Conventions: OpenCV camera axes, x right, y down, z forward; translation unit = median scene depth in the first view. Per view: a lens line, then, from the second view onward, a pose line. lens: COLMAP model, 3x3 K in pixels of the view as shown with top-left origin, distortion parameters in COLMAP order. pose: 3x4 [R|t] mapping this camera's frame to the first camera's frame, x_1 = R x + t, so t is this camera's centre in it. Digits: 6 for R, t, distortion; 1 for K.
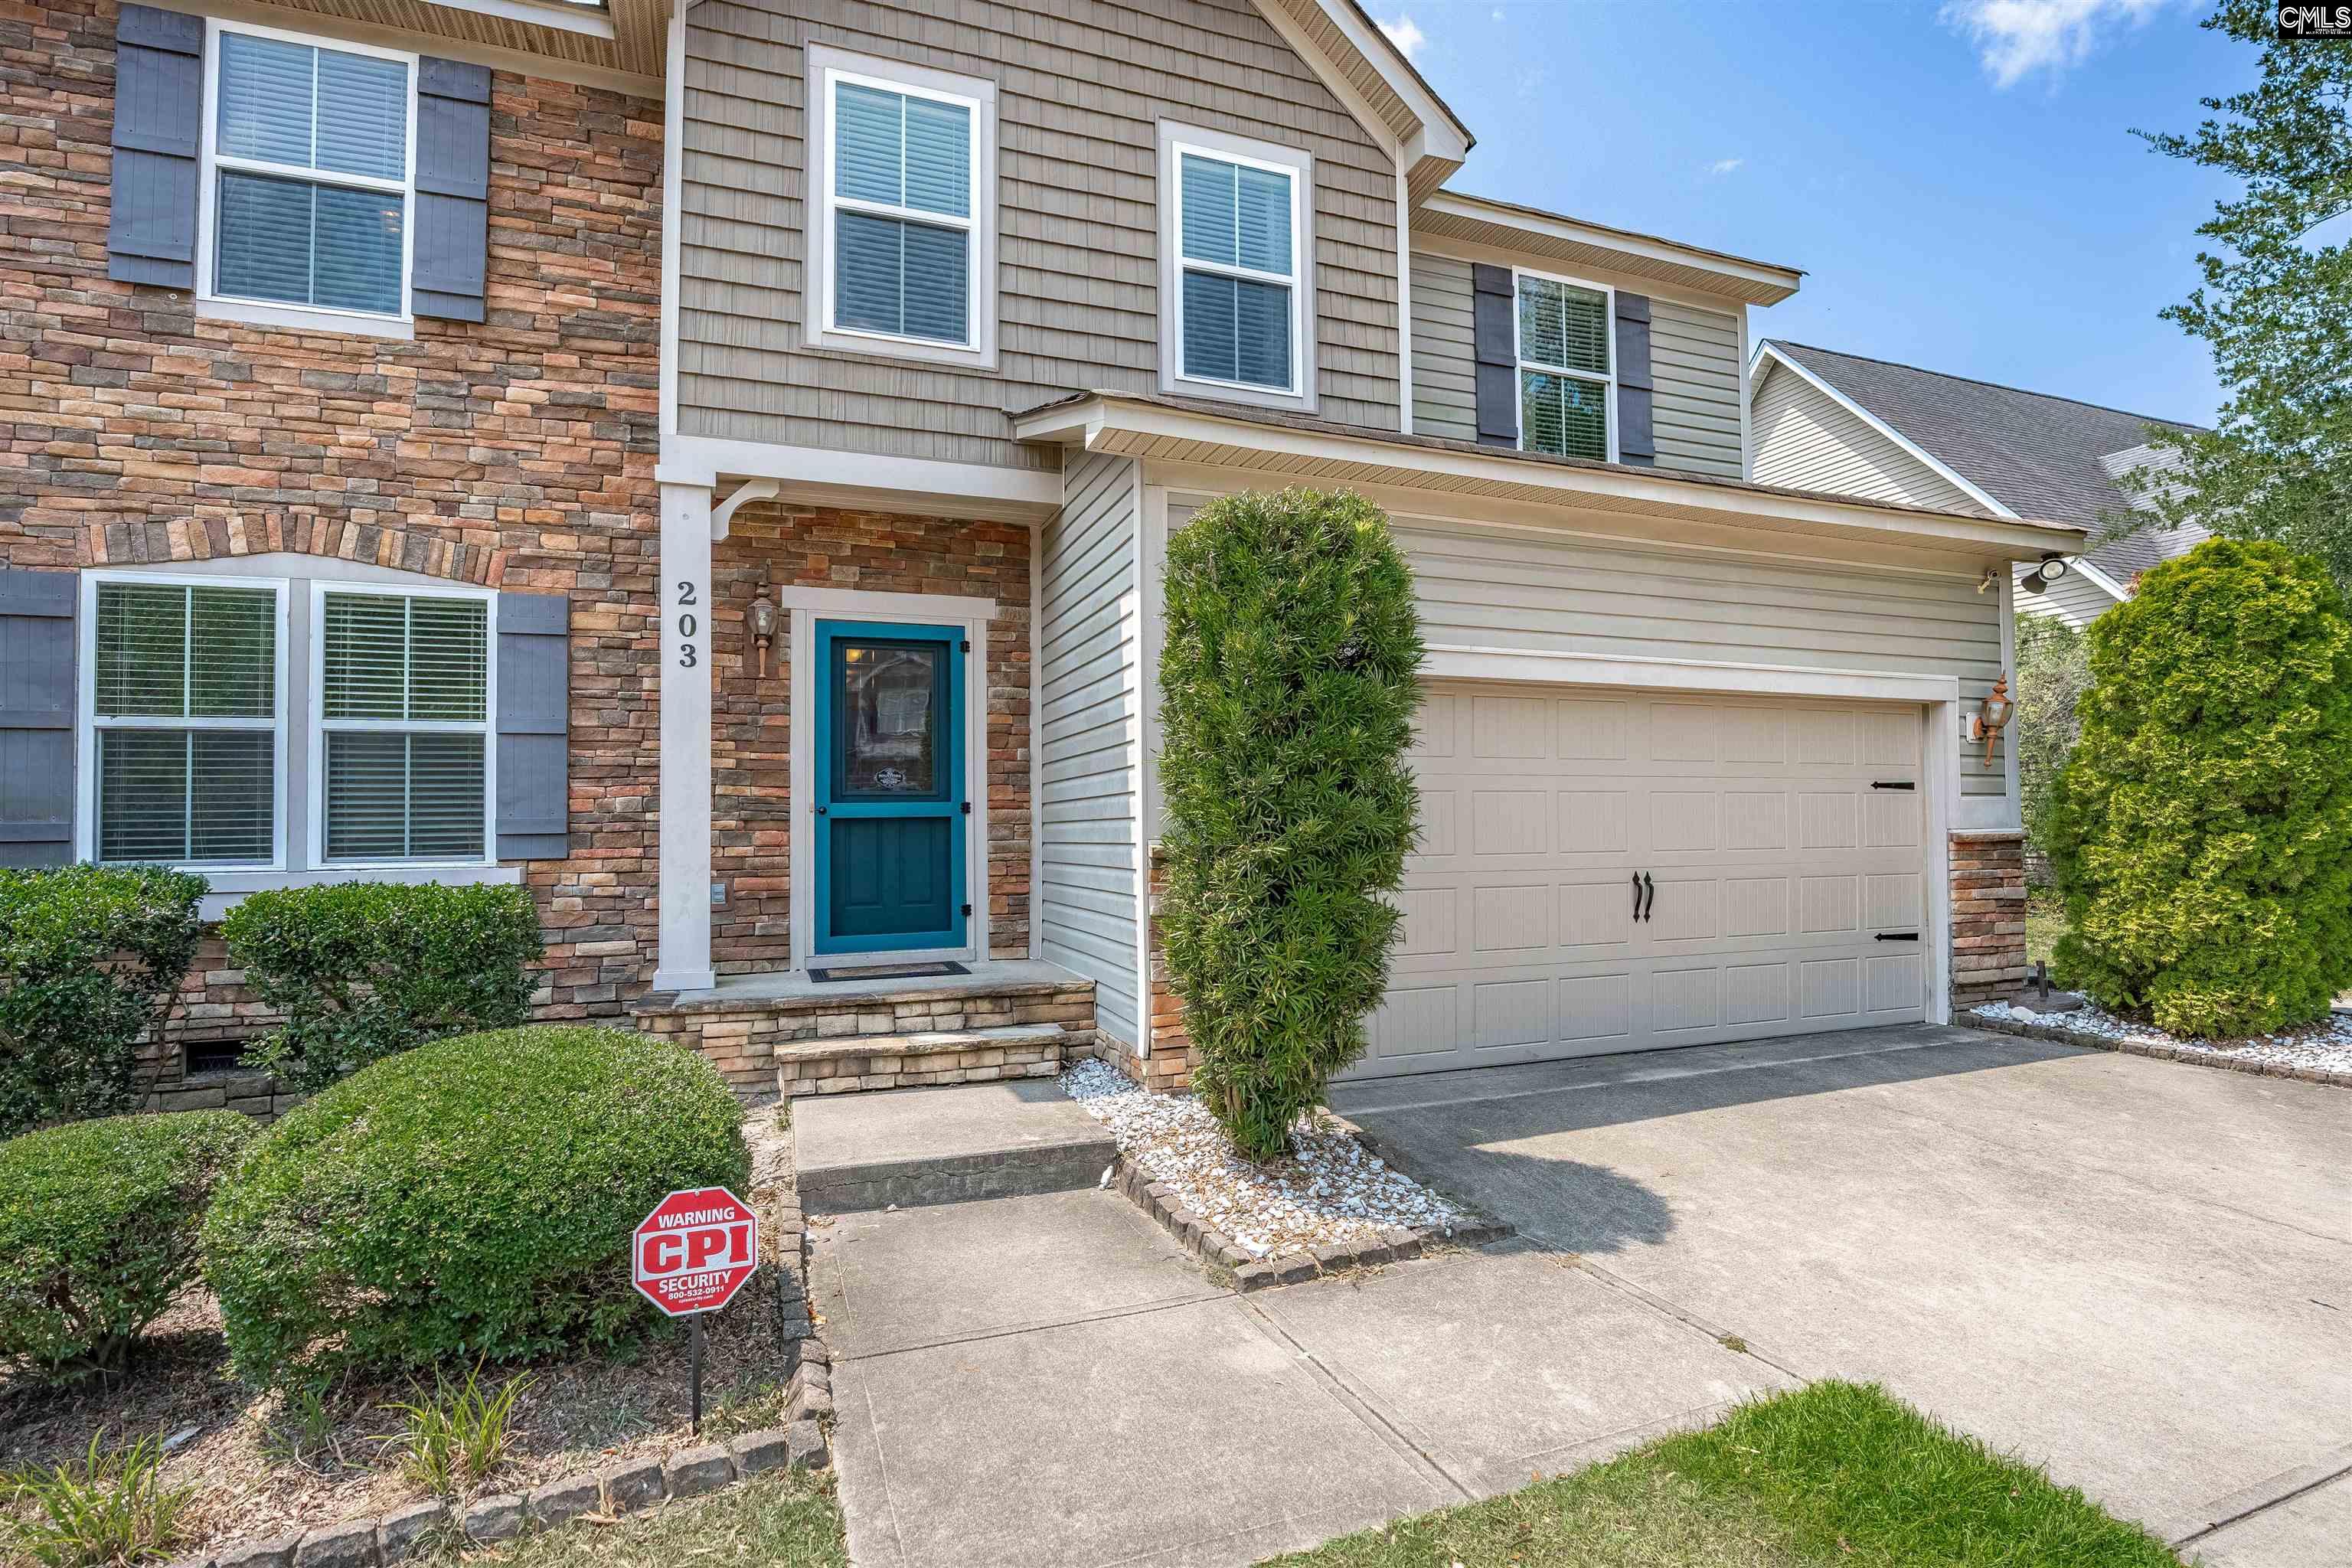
lens RADIAL K [[1122.4, 0, 1171.7], [0, 1122.4, 782.1], [0, 0, 1]] dist [-0.024659, 0.002606]
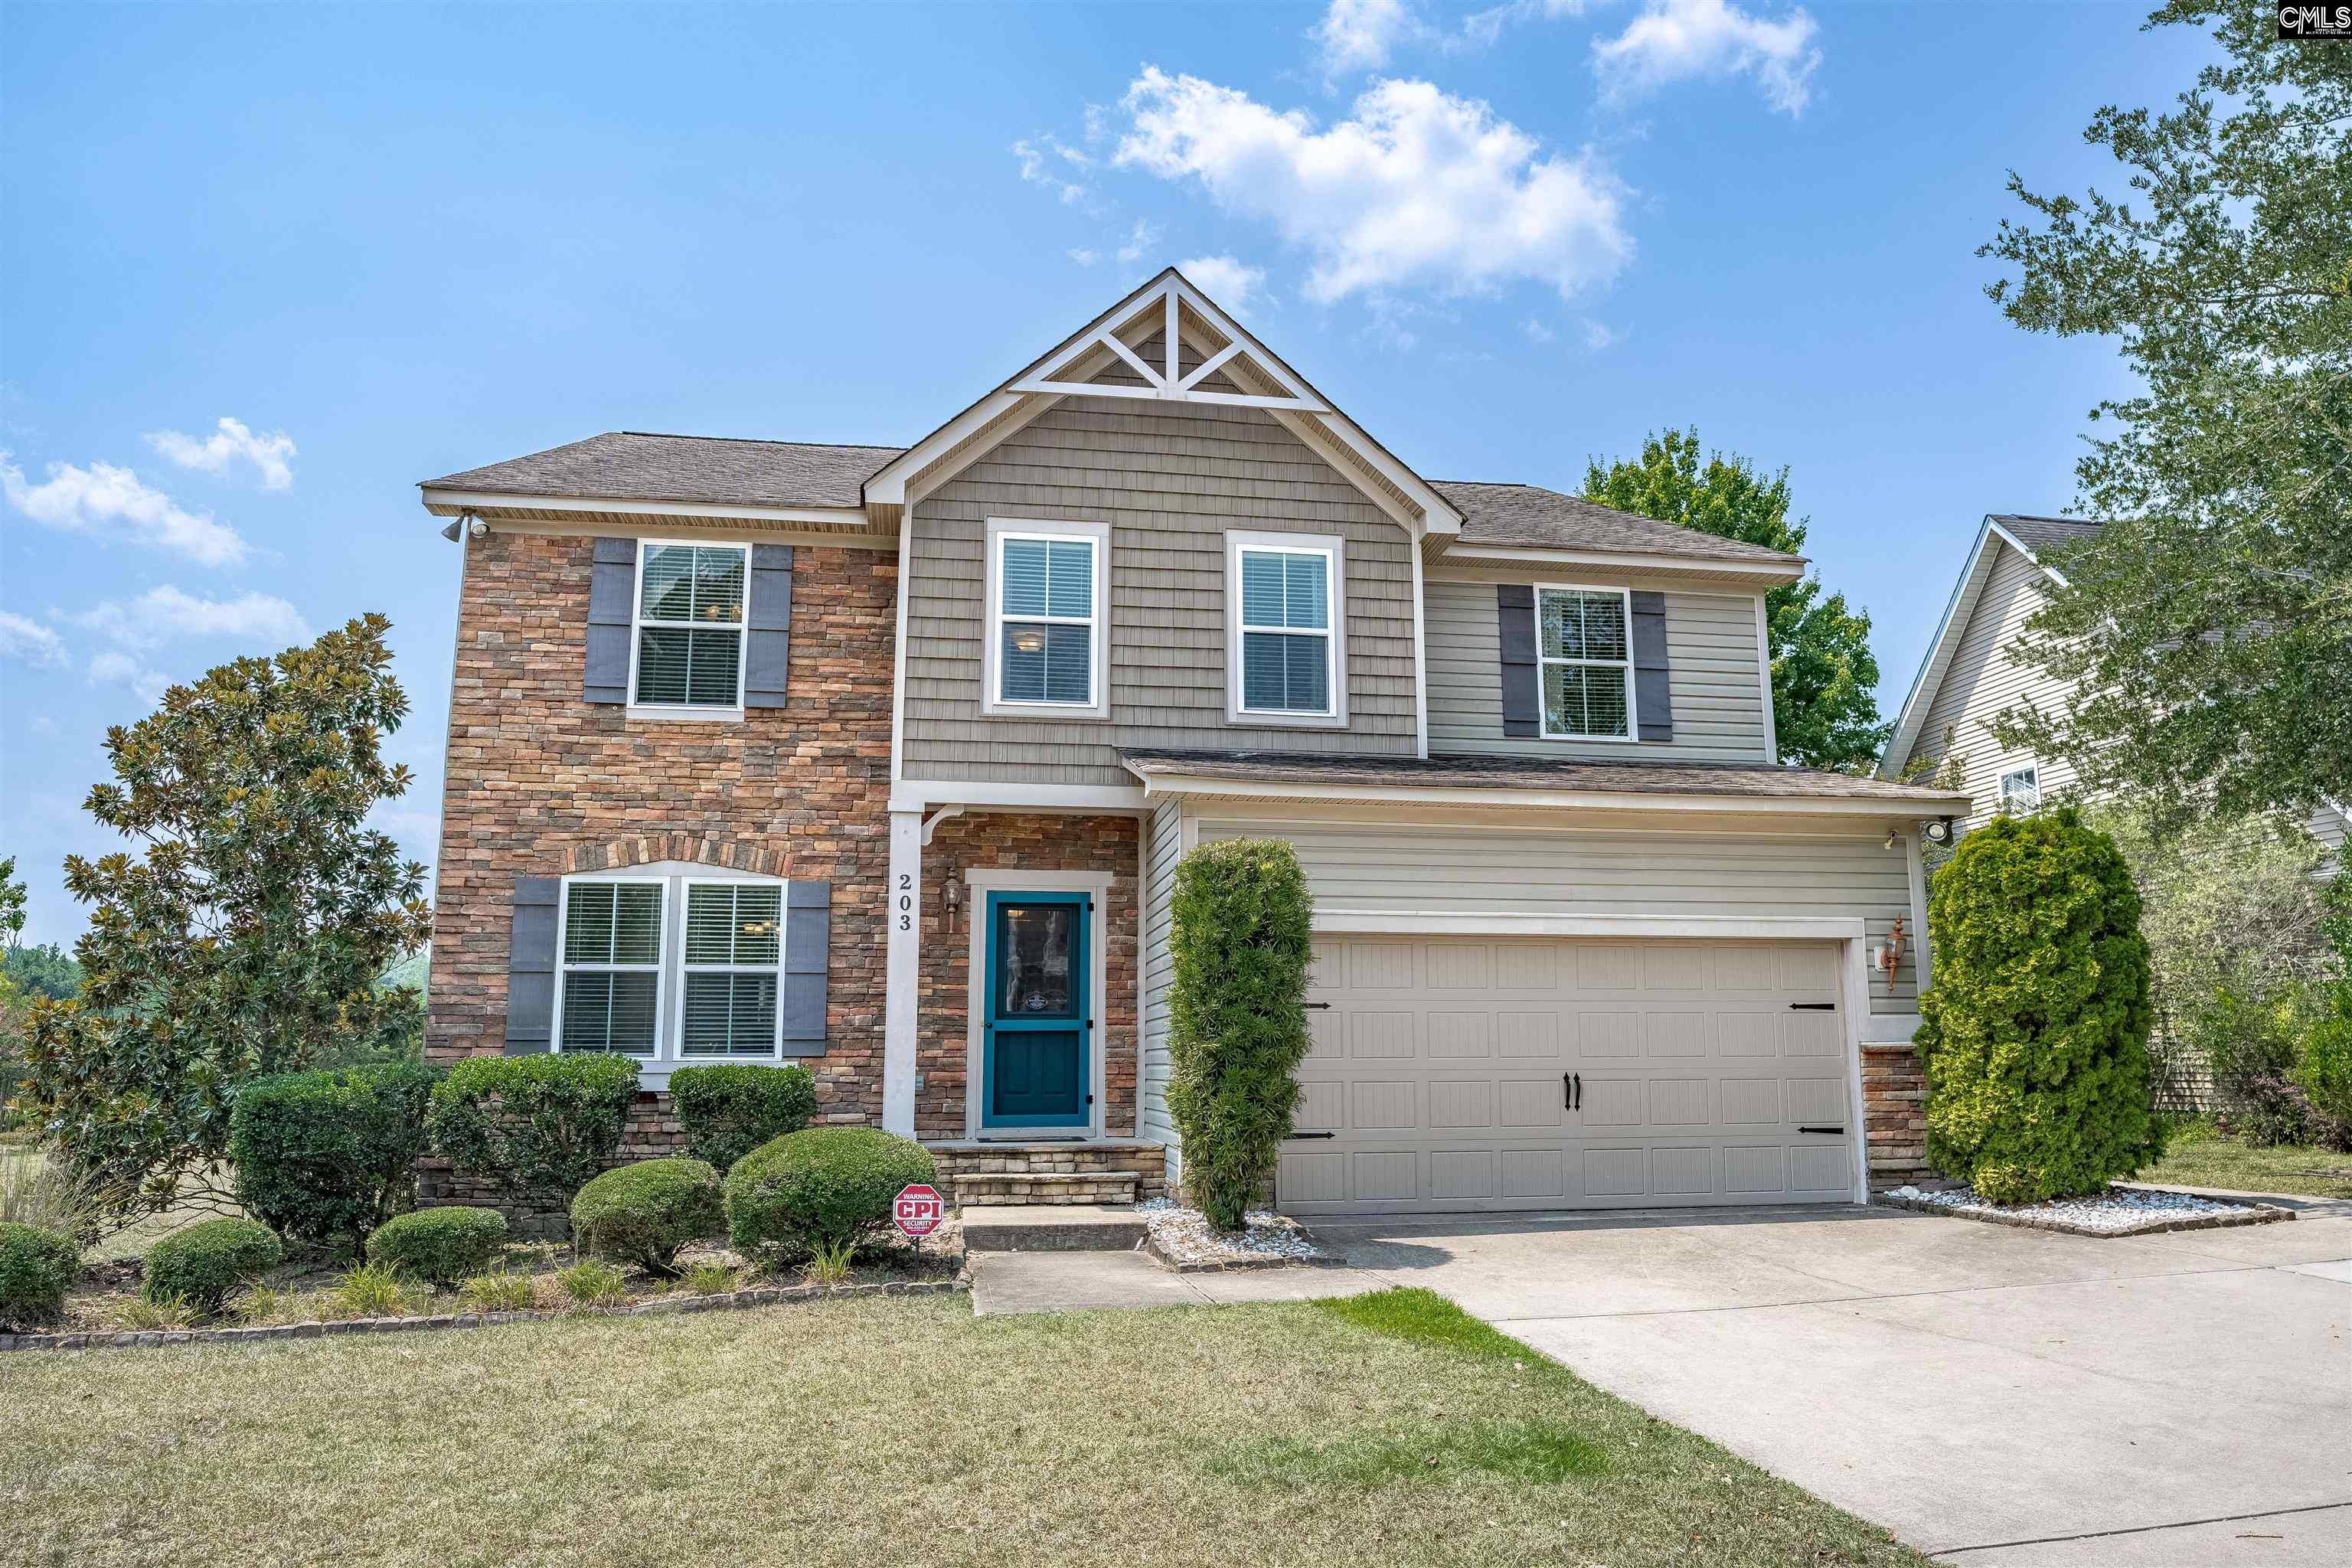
lens RADIAL K [[1435.4, 0, 1173.7], [0, 1435.4, 784.8], [0, 0, 1]] dist [-0.041876, 0.001939]
pose [[0.980469, -0.029310, -0.194478, 0.302347], [0.000451, 0.989166, -0.146802, -0.010420], [0.196674, 0.143847, 0.969859, -0.824223]]
